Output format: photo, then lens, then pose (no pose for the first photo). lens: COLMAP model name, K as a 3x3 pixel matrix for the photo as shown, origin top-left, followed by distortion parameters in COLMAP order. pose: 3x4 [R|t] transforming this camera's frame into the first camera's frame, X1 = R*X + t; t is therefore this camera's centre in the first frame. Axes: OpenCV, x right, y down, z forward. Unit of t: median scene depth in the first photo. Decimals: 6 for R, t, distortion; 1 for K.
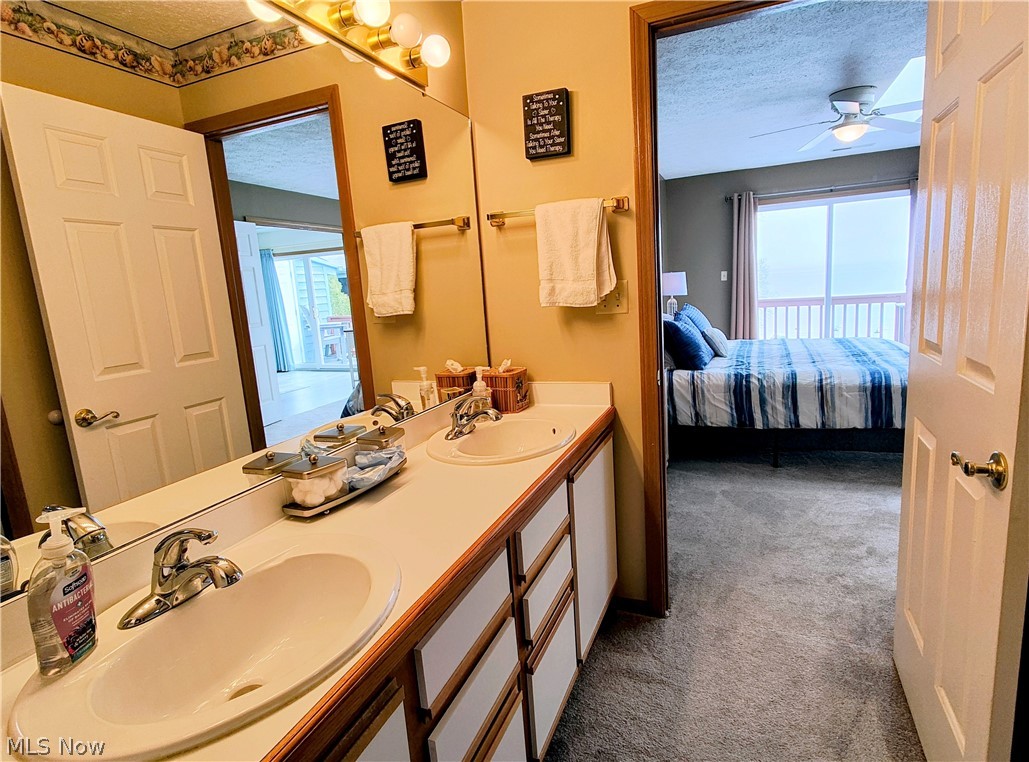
lens RADIAL K [[540.2, 0, 515.4], [0, 540.2, 377.5], [0, 0, 1]] dist [-0.013812, 0.010414]
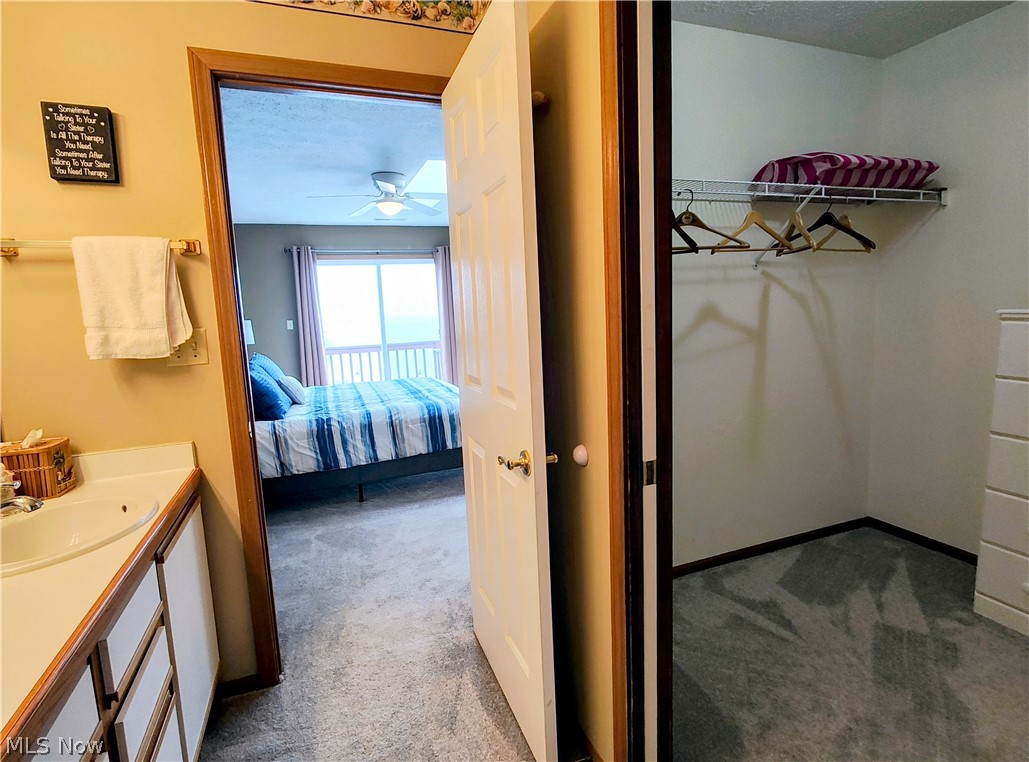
lens RADIAL K [[540.2, 0, 515.4], [0, 540.2, 377.5], [0, 0, 1]] dist [-0.013812, 0.010414]
pose [[0.718403, -0.052903, 0.693613, -0.032854], [0.114520, 0.992494, -0.042914, 0.002159], [-0.686136, 0.110262, 0.719068, -0.012548]]
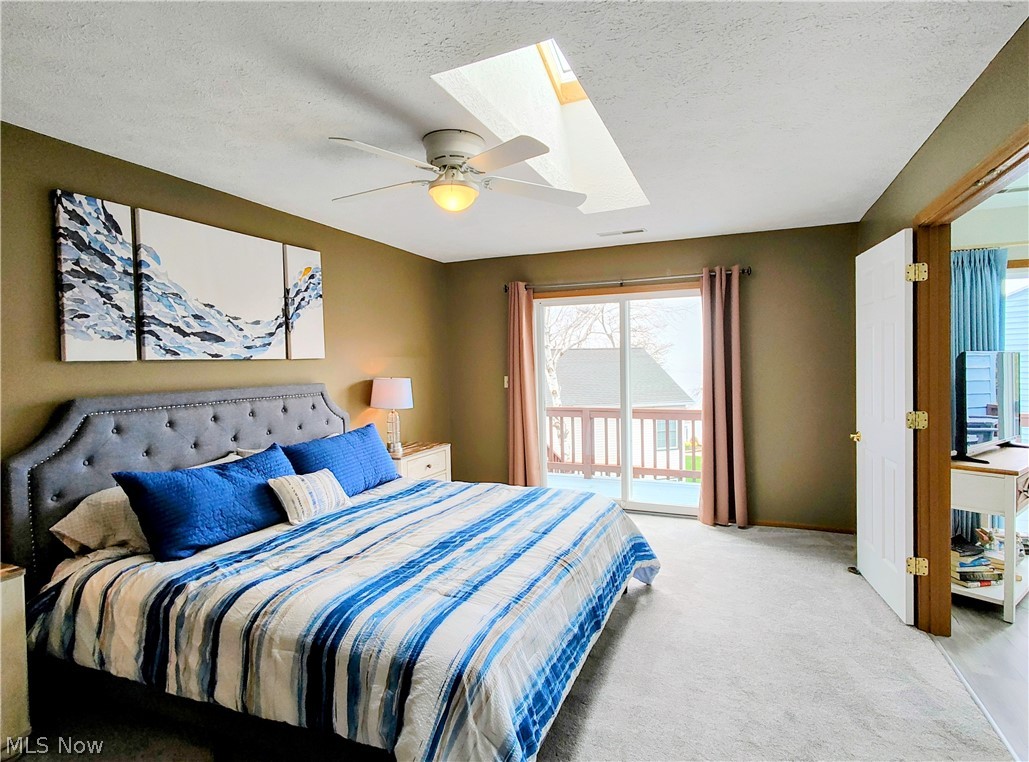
lens RADIAL K [[540.2, 0, 515.4], [0, 540.2, 377.5], [0, 0, 1]] dist [-0.013812, 0.010414]
pose [[0.998884, 0.047137, -0.003122, 0.853309], [-0.047089, 0.988227, -0.145570, -0.171669], [-0.003777, 0.145555, 0.989343, 0.452627]]
